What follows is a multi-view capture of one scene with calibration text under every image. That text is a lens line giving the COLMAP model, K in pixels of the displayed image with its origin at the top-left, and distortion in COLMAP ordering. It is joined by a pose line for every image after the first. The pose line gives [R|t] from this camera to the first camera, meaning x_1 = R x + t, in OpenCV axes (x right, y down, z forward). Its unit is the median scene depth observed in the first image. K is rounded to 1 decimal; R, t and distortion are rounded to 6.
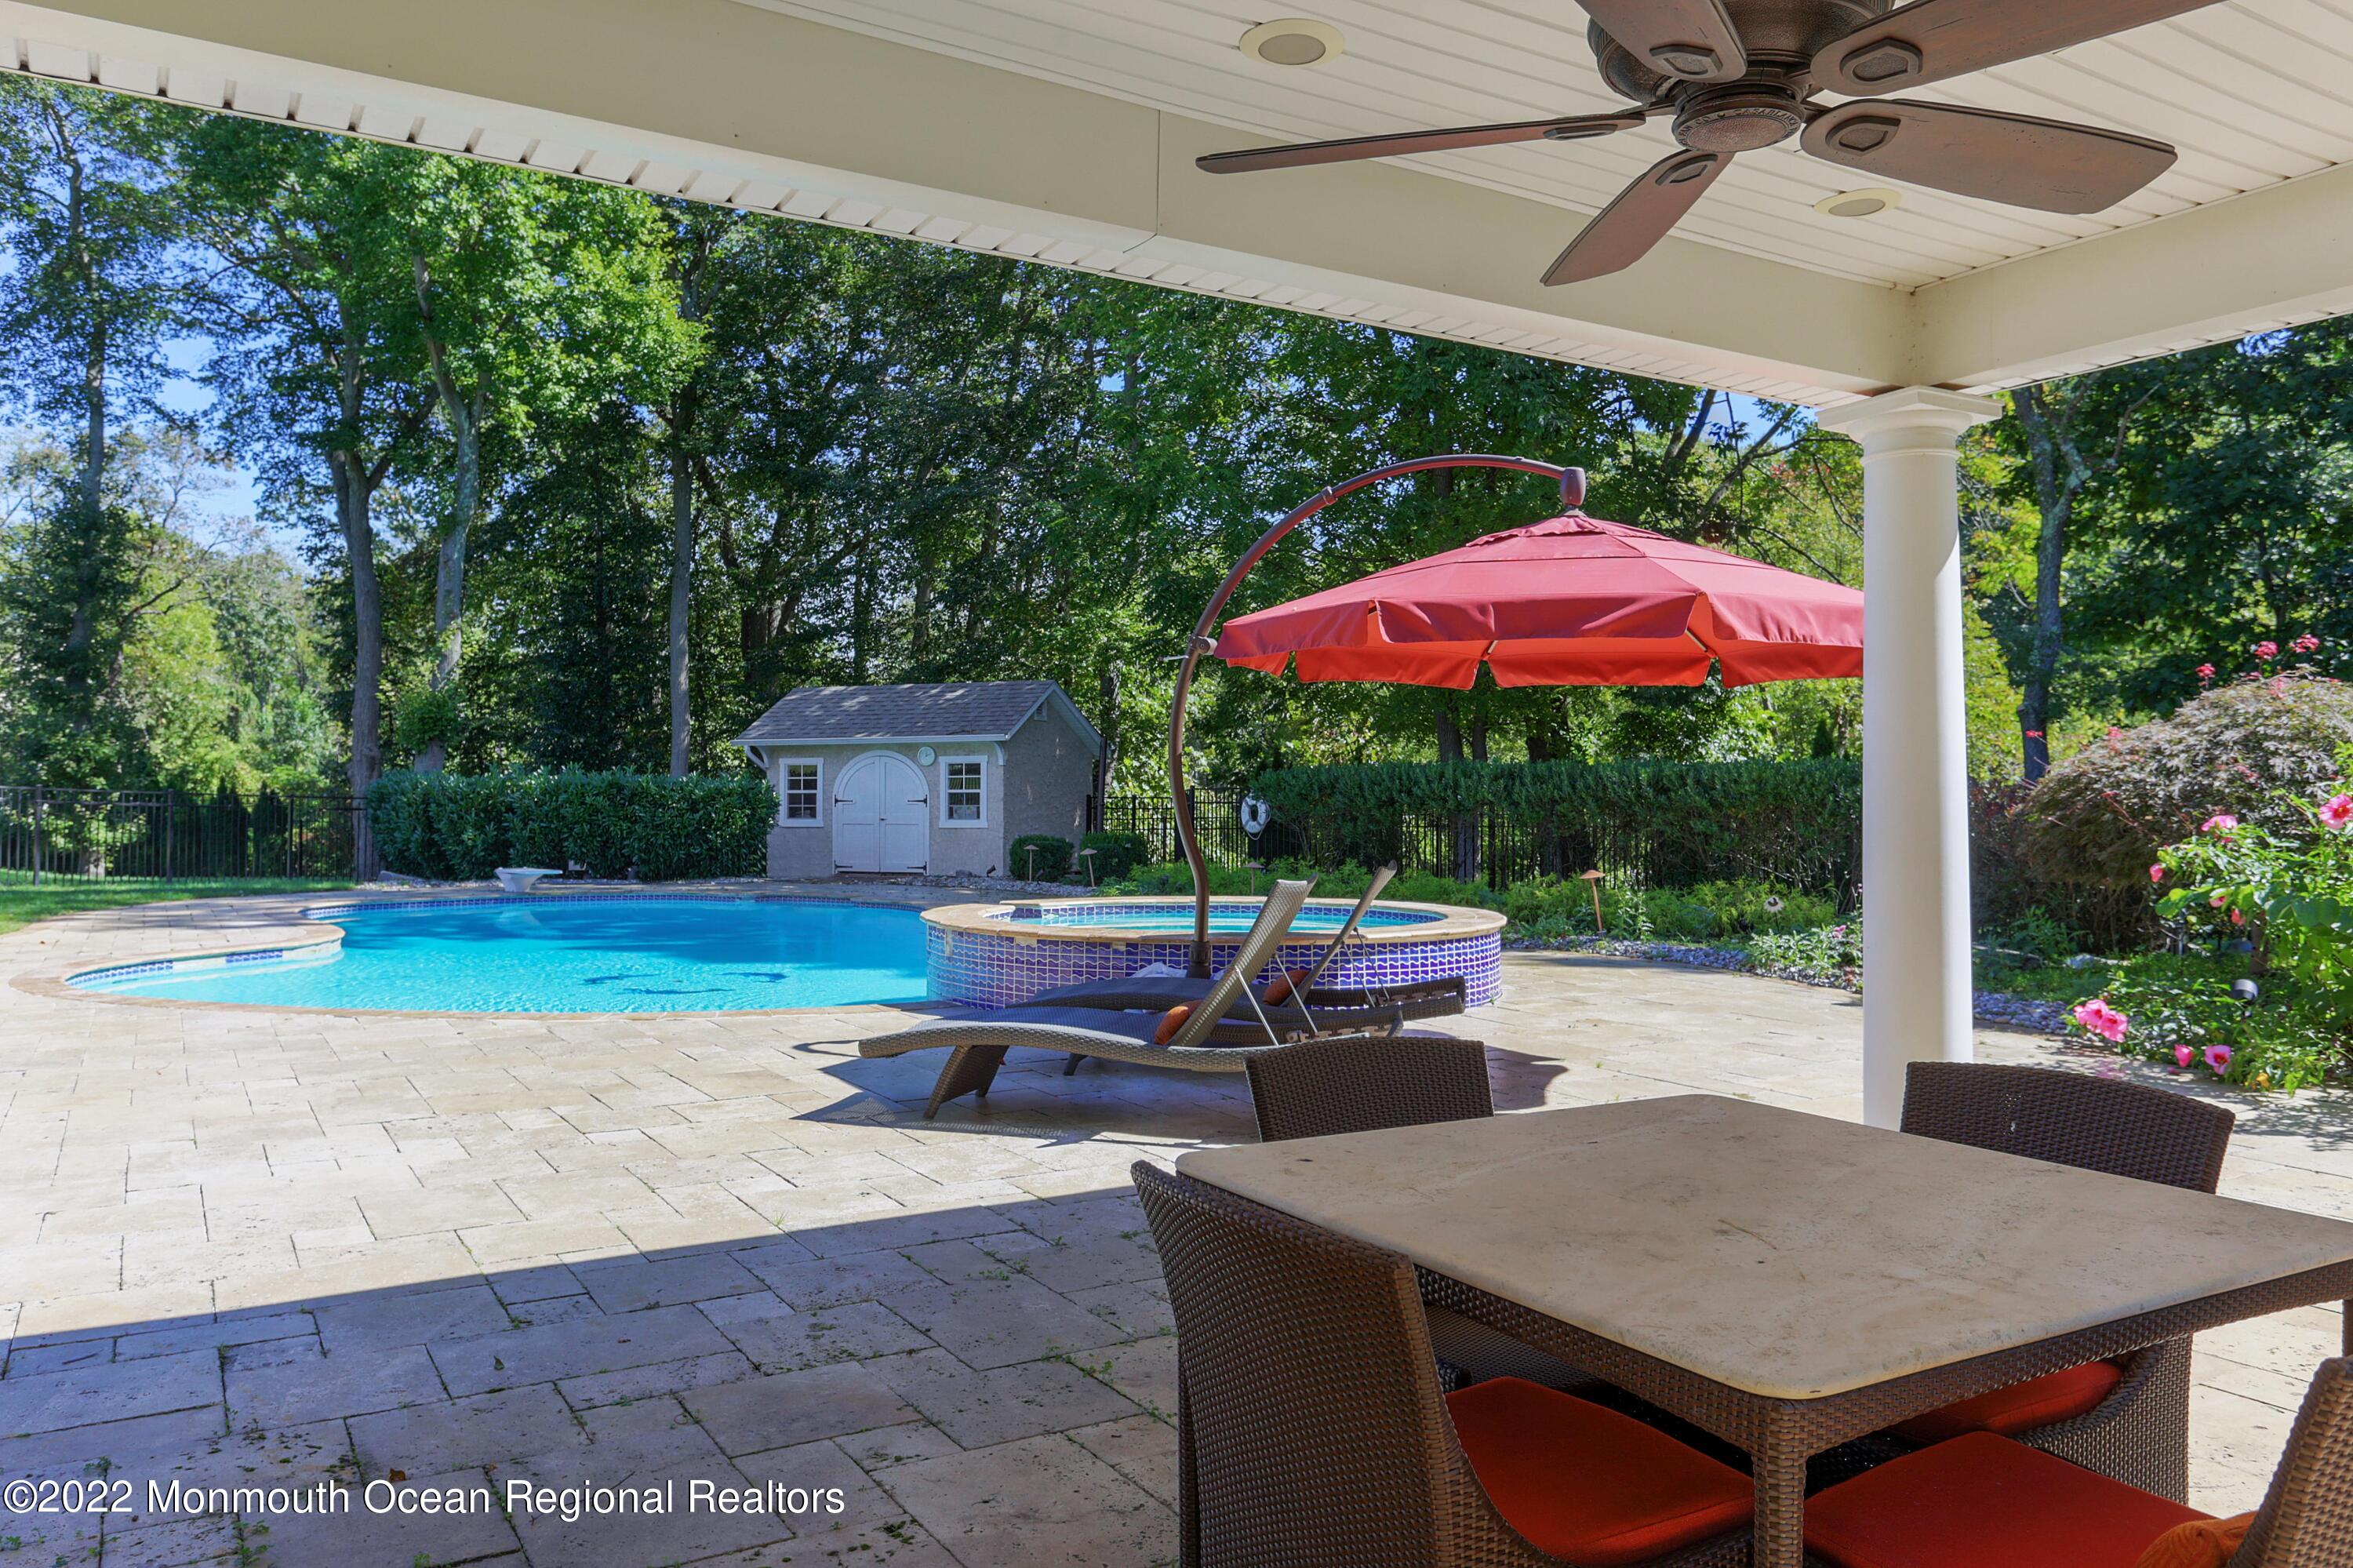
lens RADIAL K [[1723.3, 0, 1176.5], [0, 1723.3, 784.0], [0, 0, 1]] dist [0.000797, 0.000590]
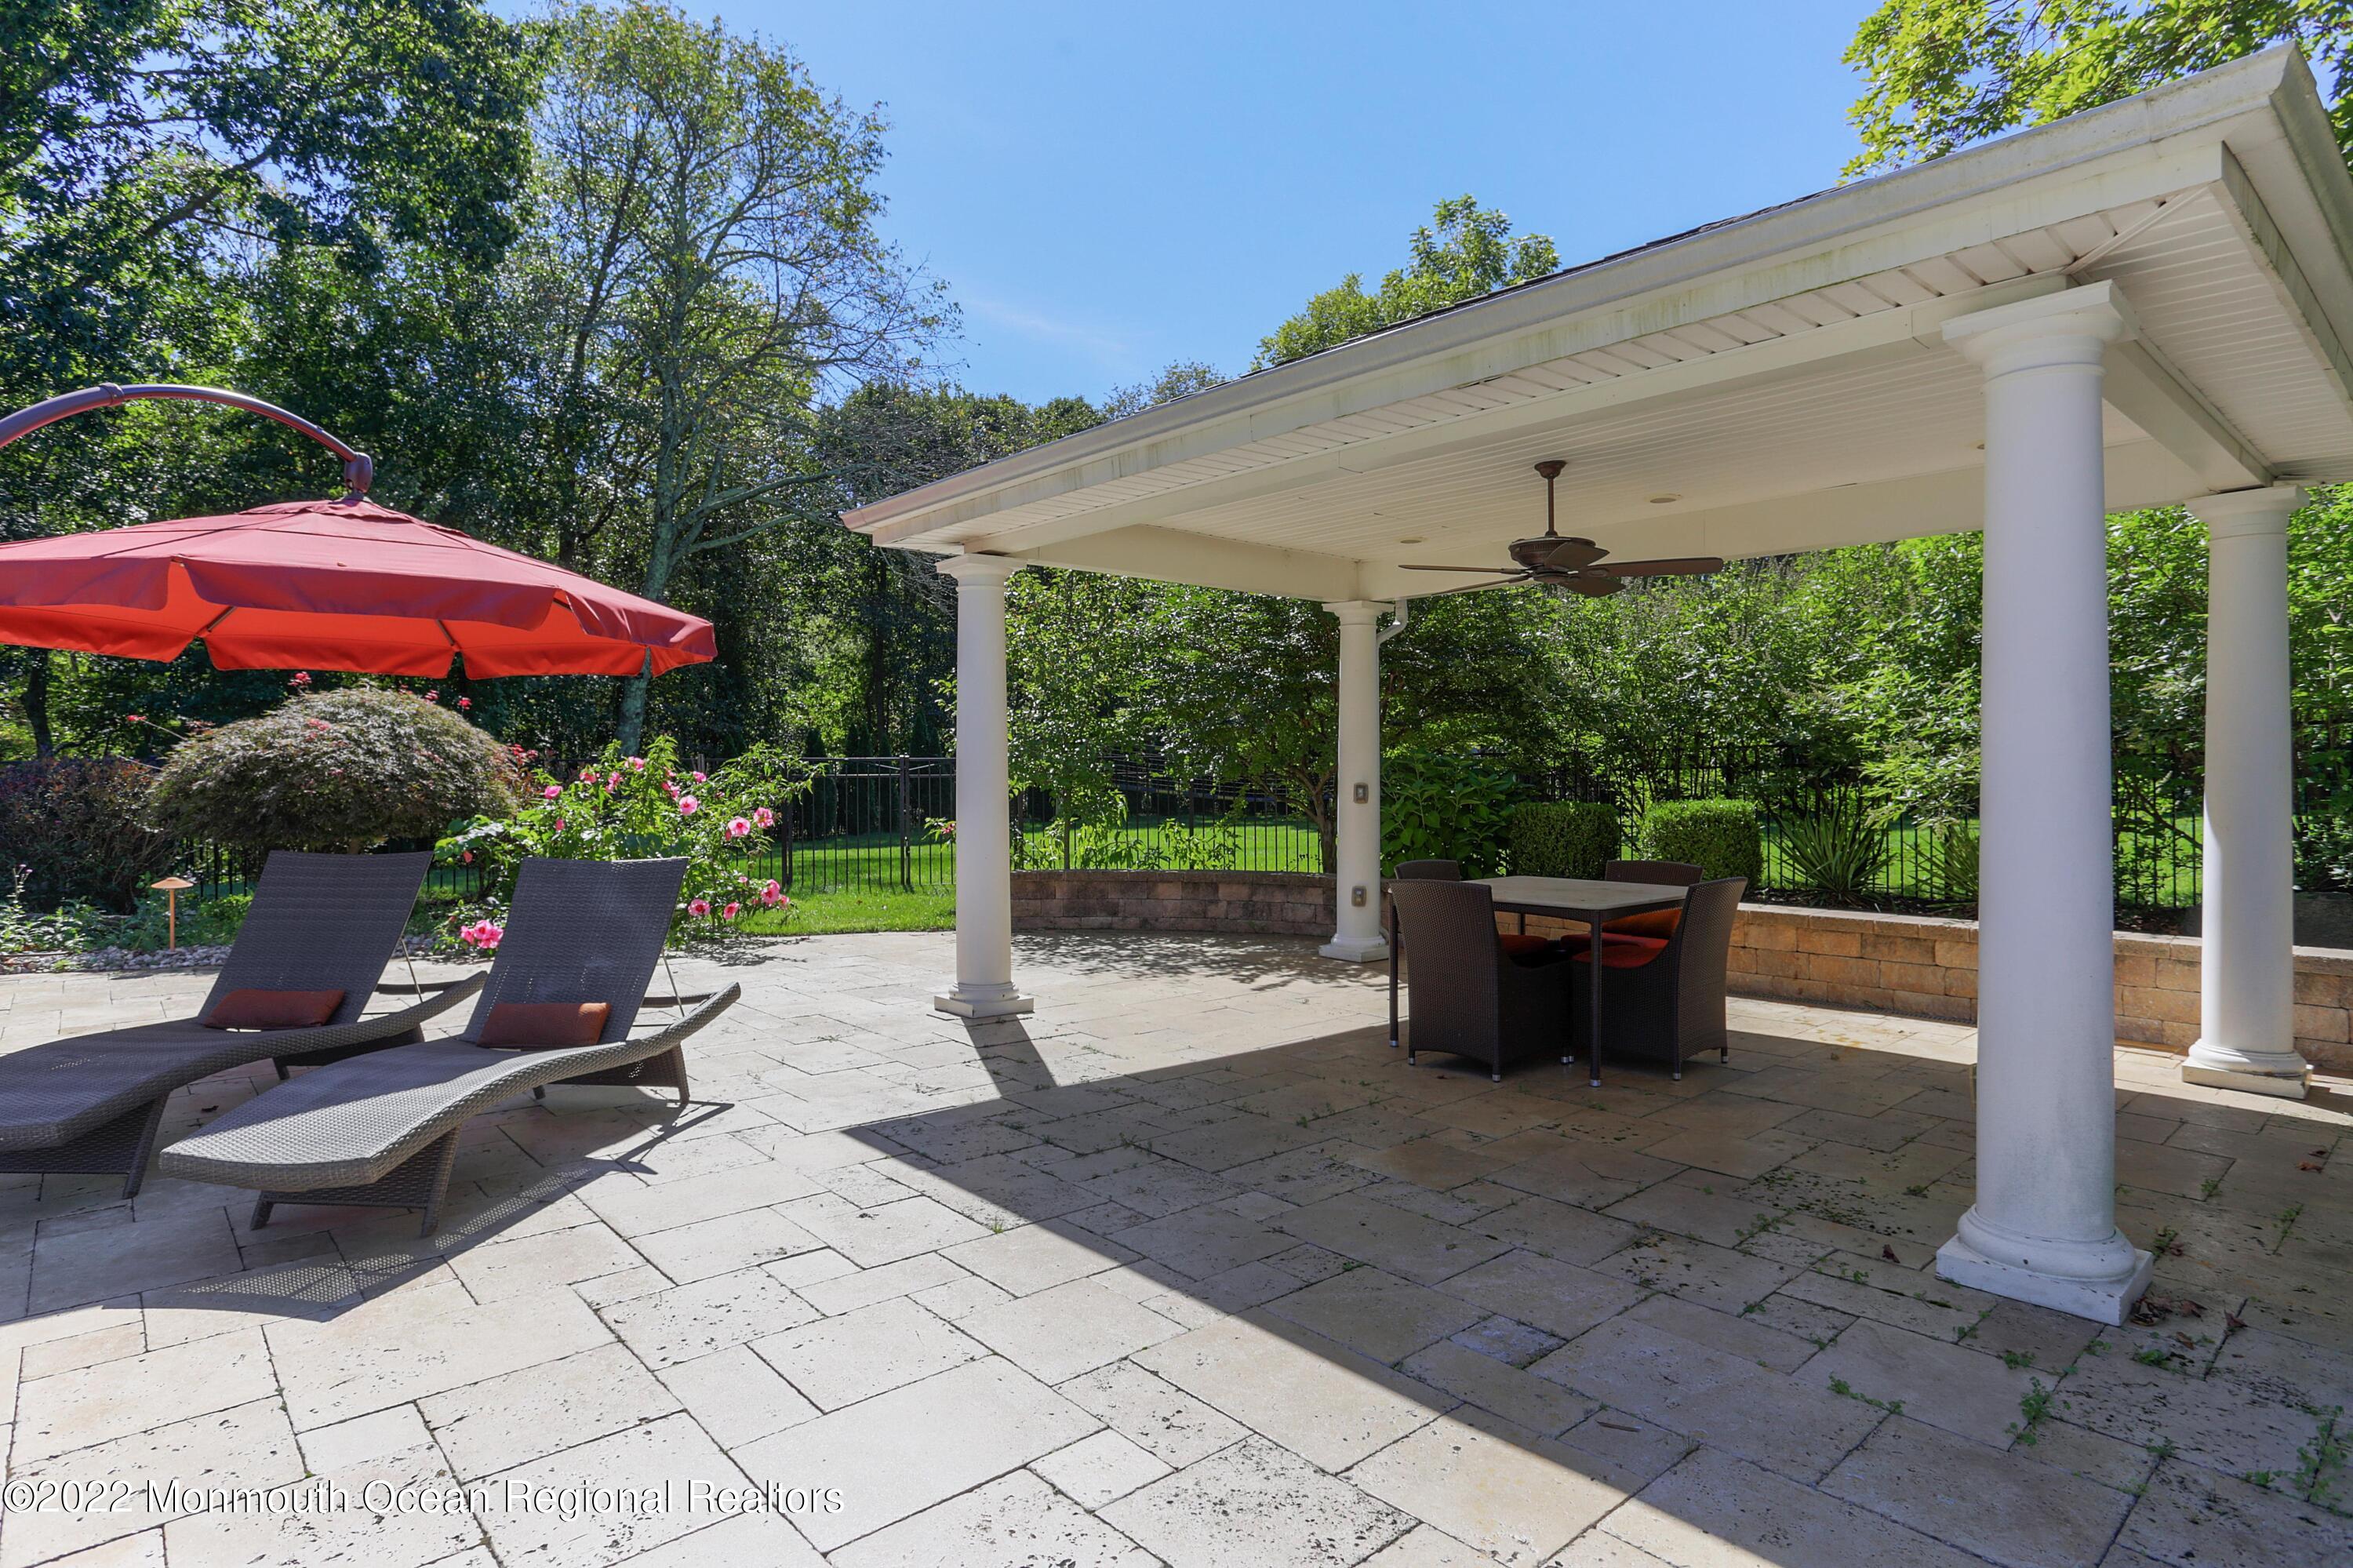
lens RADIAL K [[1246.0, 0, 1176.5], [0, 1246.0, 784.0], [0, 0, 1]] dist [-0.044097, 0.026031]
pose [[-0.191600, -0.017084, 0.981324, -0.188388], [-0.008325, 0.999841, 0.015781, -0.001819], [-0.981438, -0.005146, -0.191711, 0.209411]]
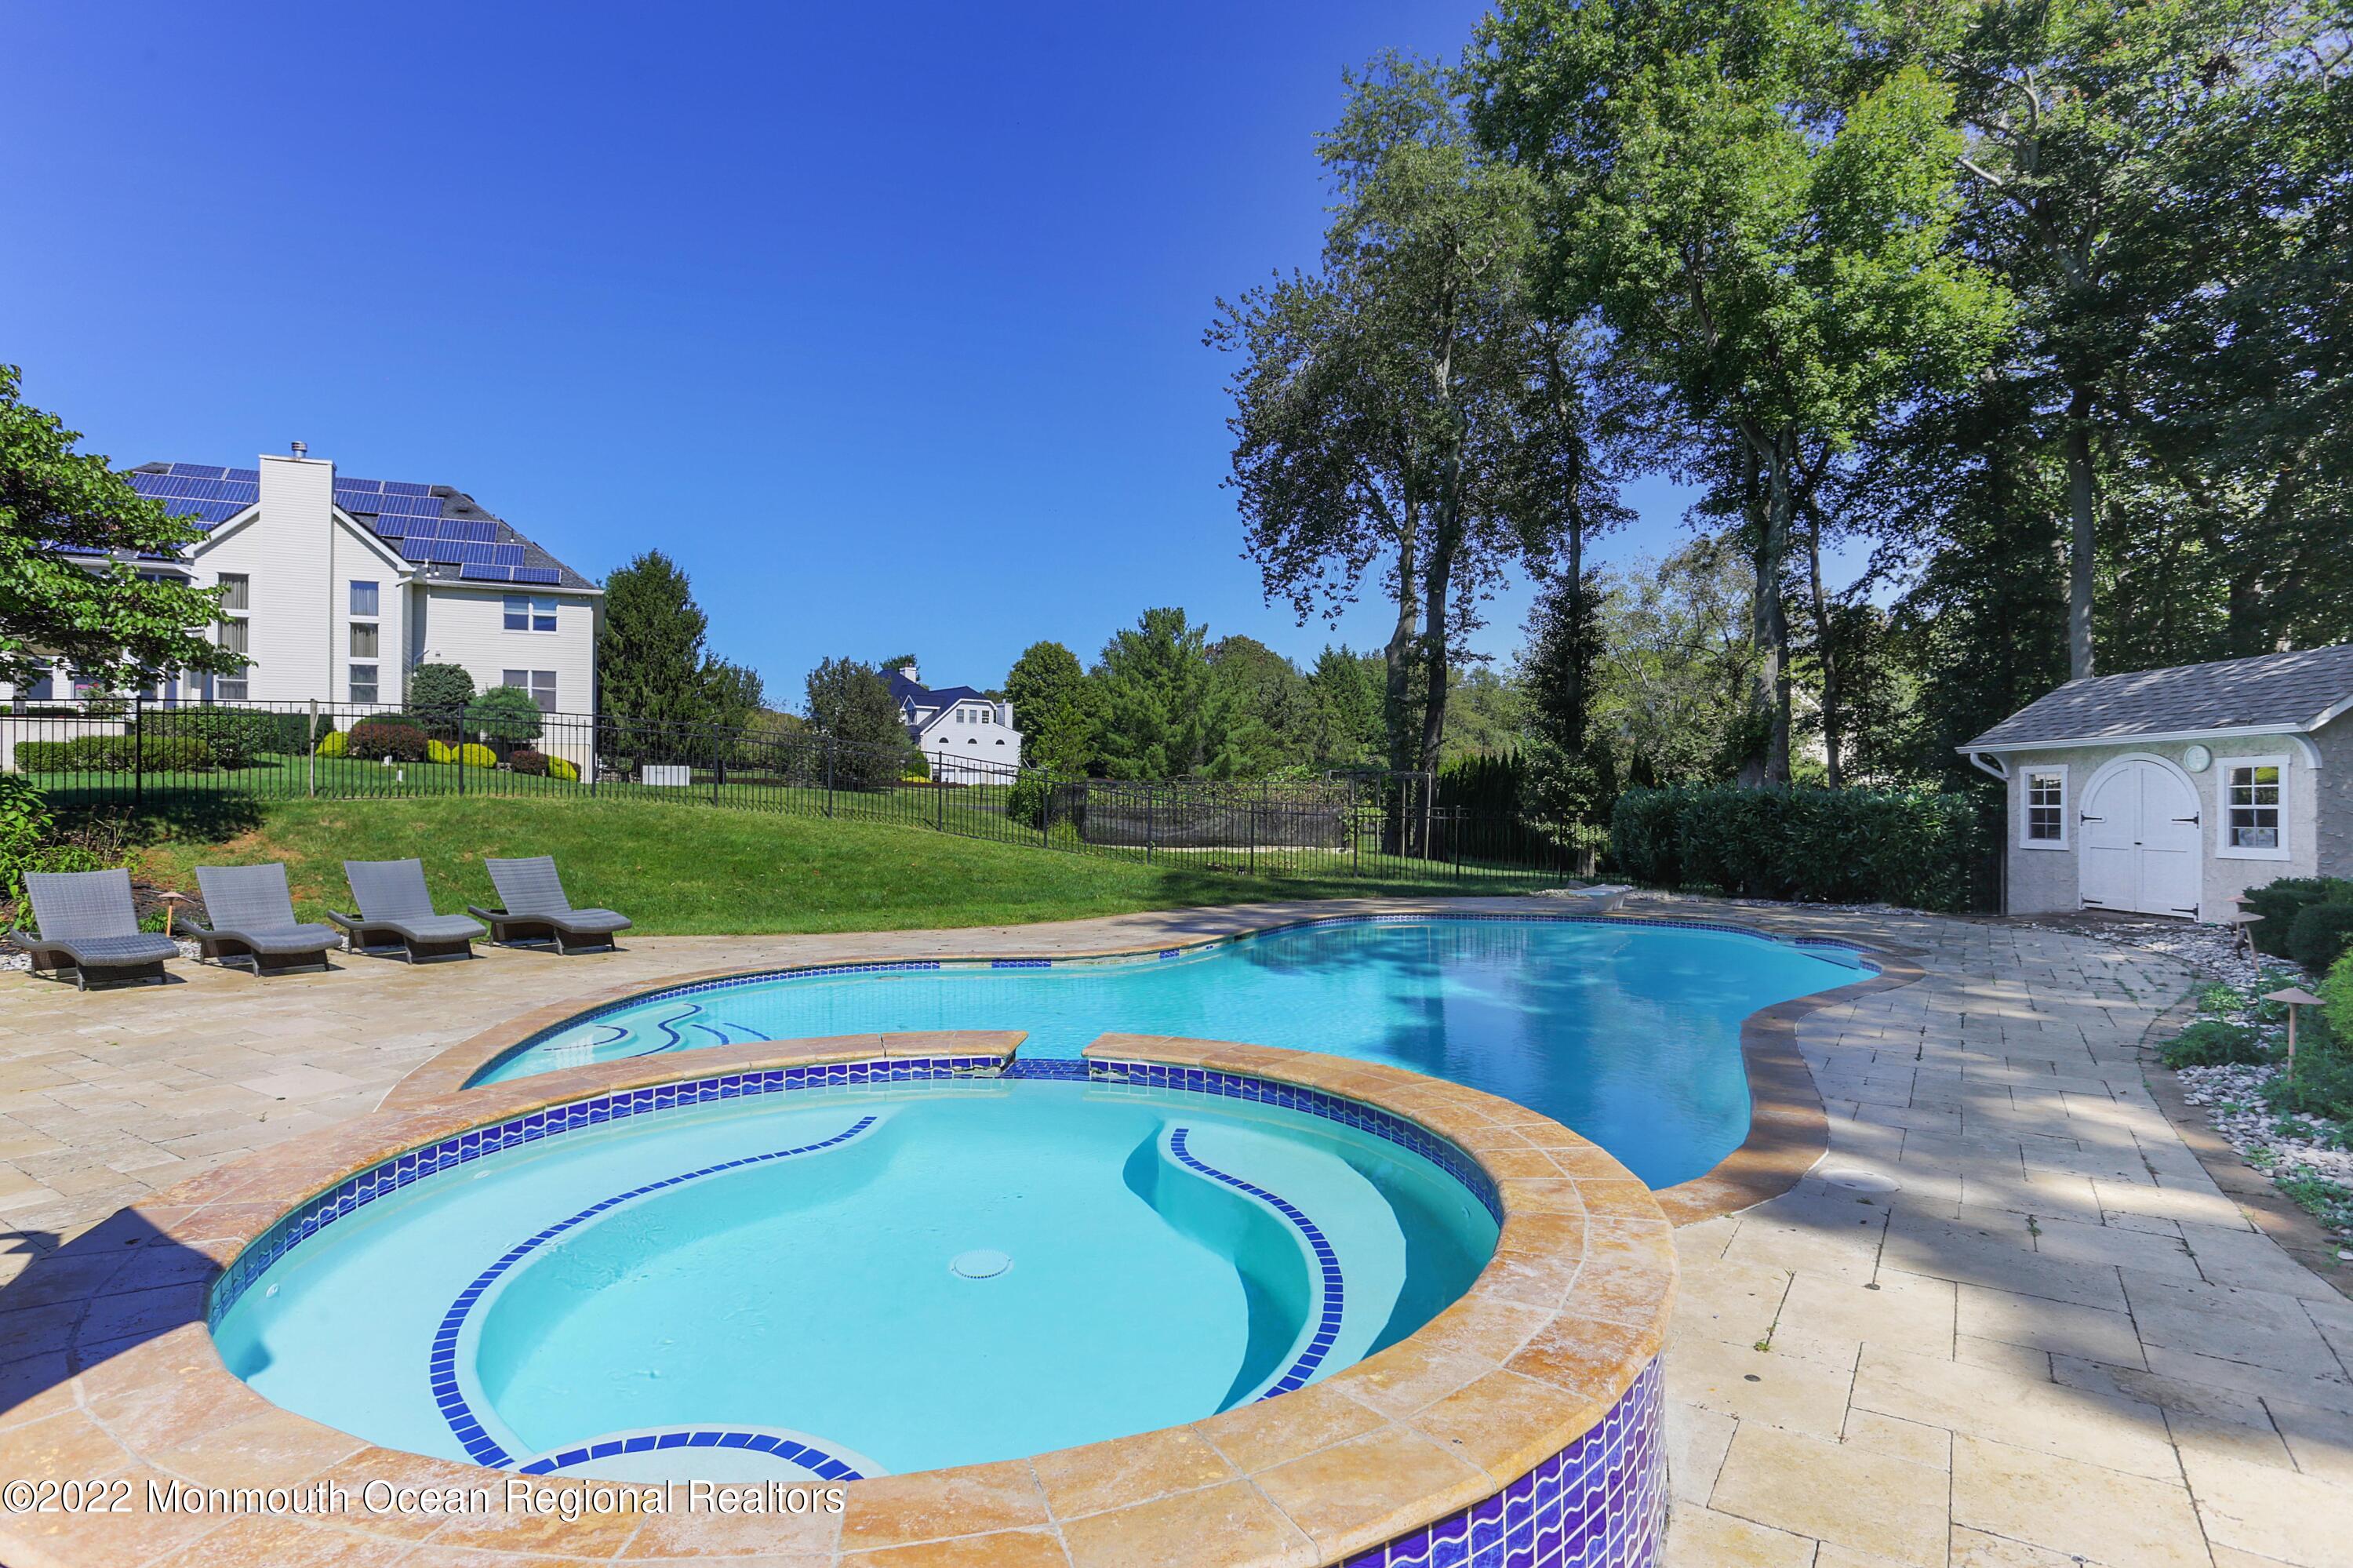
lens RADIAL K [[1246.0, 0, 1176.5], [0, 1246.0, 784.0], [0, 0, 1]] dist [-0.044097, 0.026031]
pose [[0.419174, -0.014702, -0.907787, 0.143472], [0.008490, 0.999889, -0.012274, -0.002694], [0.907866, -0.002563, 0.419252, 0.399914]]
